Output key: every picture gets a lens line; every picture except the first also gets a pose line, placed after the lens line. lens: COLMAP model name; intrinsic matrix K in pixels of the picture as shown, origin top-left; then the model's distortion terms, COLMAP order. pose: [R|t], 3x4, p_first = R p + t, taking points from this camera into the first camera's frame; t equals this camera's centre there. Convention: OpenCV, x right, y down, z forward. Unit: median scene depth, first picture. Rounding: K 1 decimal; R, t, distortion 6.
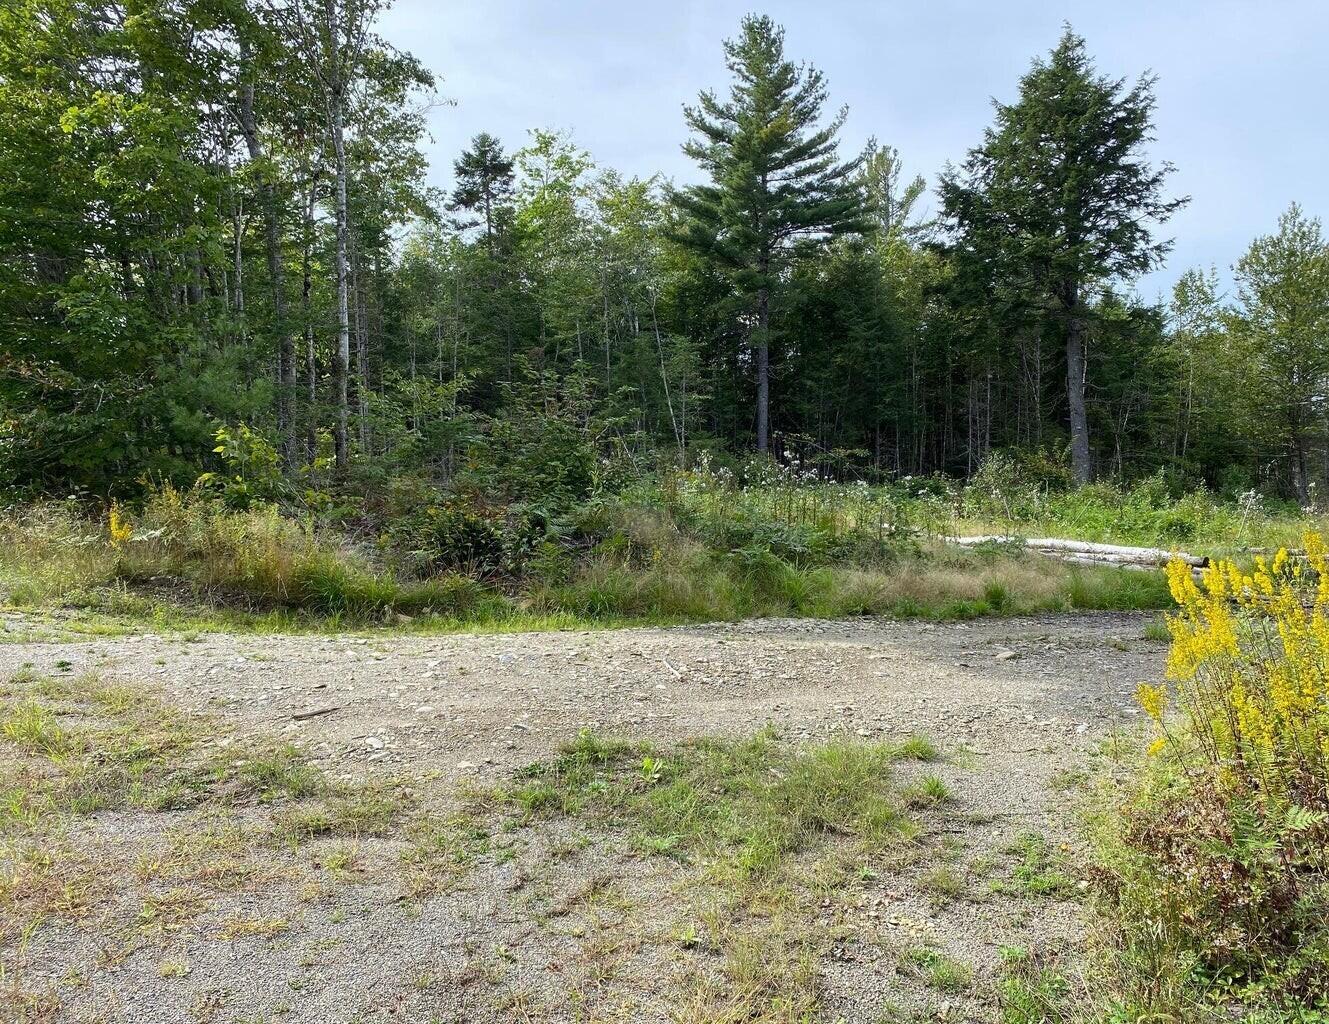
lens RADIAL K [[978.4, 0, 664.4], [0, 978.4, 541.2], [0, 0, 1]] dist [0.066015, -0.132582]
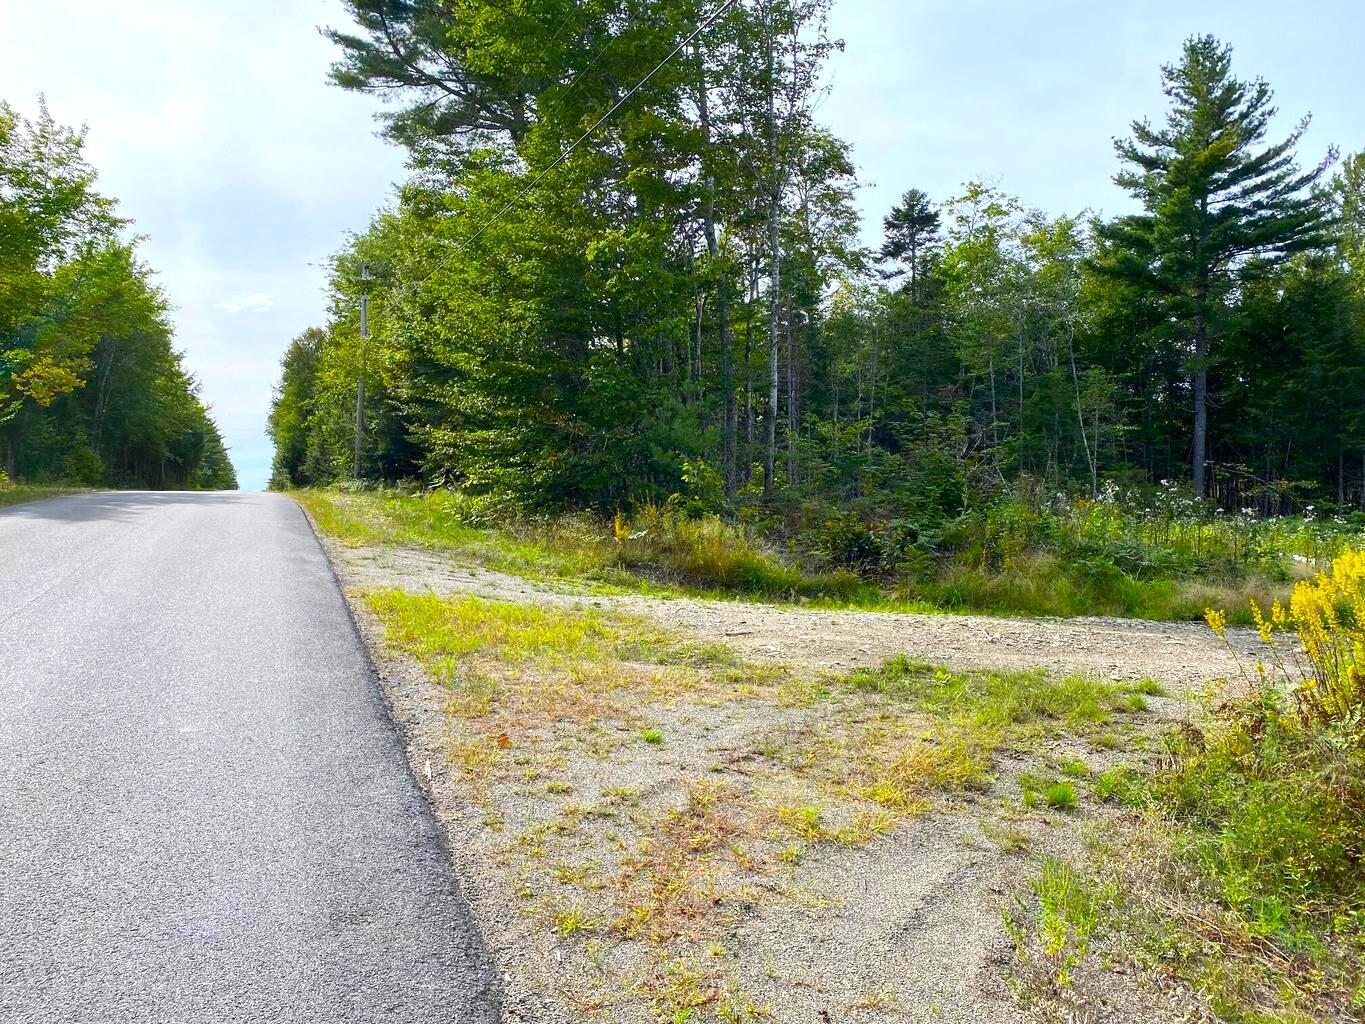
lens RADIAL K [[1070.0, 0, 682.5], [0, 1070.0, 512.0], [0, 0, 1]] dist [-0.001495, -0.002530]
pose [[0.917784, 0.010475, -0.396941, 0.059081], [-0.038159, 0.997352, -0.061909, 0.019792], [0.395241, 0.071966, 0.915754, -0.152212]]
